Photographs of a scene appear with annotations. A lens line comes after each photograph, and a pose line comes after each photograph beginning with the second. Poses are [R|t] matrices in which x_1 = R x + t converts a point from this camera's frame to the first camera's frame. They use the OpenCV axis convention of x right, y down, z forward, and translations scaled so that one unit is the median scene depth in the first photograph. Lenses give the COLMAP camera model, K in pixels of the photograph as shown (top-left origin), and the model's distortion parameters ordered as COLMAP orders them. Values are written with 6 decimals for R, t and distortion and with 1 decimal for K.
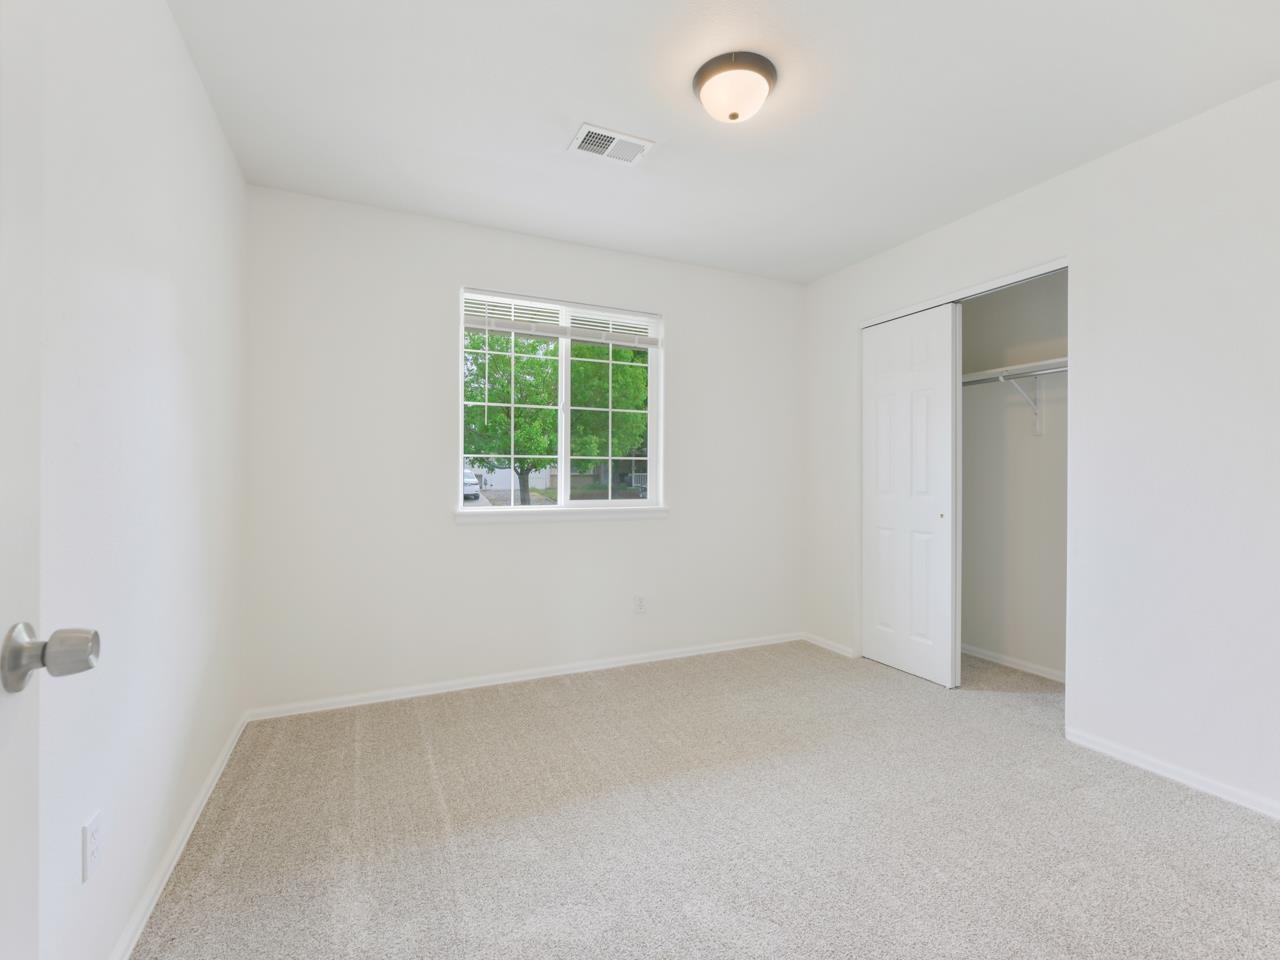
lens RADIAL K [[581.7, 0, 640.0], [0, 581.7, 480.0], [0, 0, 1]] dist [0.001265, 0.000215]
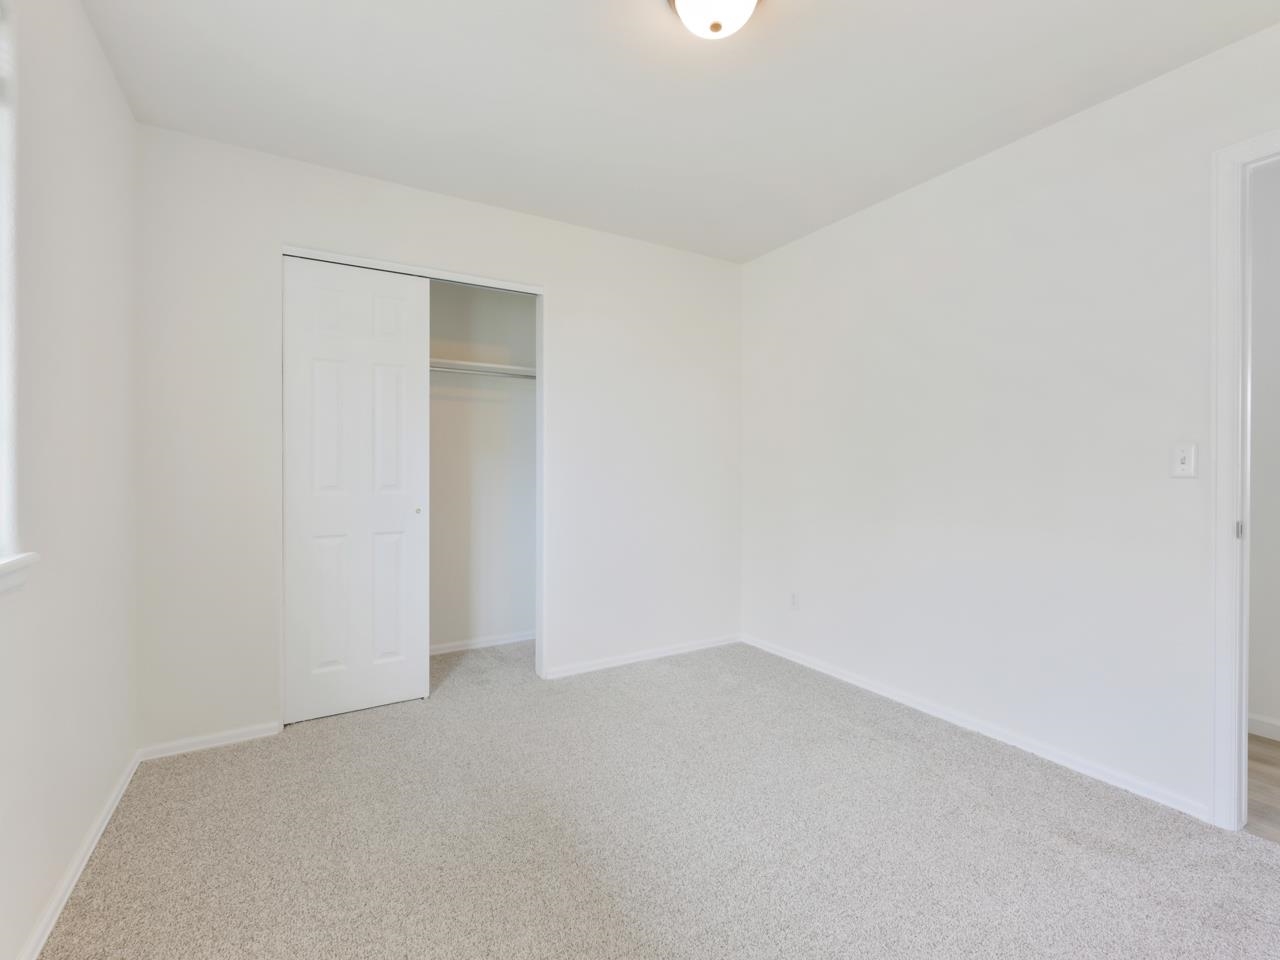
lens RADIAL K [[566.5, 0, 640.0], [0, 566.5, 480.0], [0, 0, 1]] dist [0.000233, 0.000188]
pose [[-0.089745, -0.018288, 0.995797, -0.299822], [0.007613, 0.999790, 0.019048, -0.000568], [-0.995936, 0.009290, -0.089587, 0.578717]]
